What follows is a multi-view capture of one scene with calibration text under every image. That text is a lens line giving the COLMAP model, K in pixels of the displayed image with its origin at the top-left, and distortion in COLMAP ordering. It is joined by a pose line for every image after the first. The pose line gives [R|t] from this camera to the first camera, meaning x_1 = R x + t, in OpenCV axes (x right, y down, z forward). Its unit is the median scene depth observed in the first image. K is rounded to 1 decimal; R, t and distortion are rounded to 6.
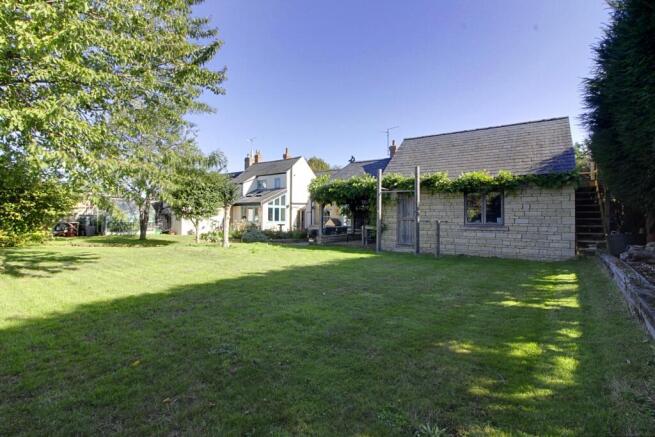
lens RADIAL K [[316.0, 0, 329.5], [0, 316.0, 218.0], [0, 0, 1]] dist [-0.004228, -0.000241]
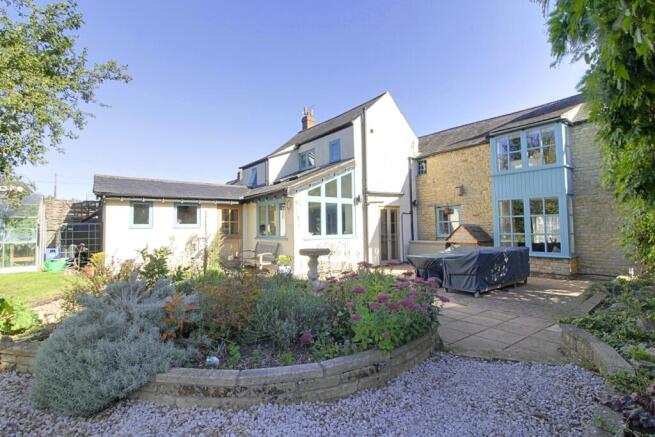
lens RADIAL K [[316.0, 0, 329.8], [0, 316.0, 214.4], [0, 0, 1]] dist [-0.004228, -0.000241]
pose [[0.963662, -0.038218, -0.264377, -0.054800], [0.026751, 0.998544, -0.046840, 0.002251], [0.265782, 0.038065, 0.963281, 0.568947]]
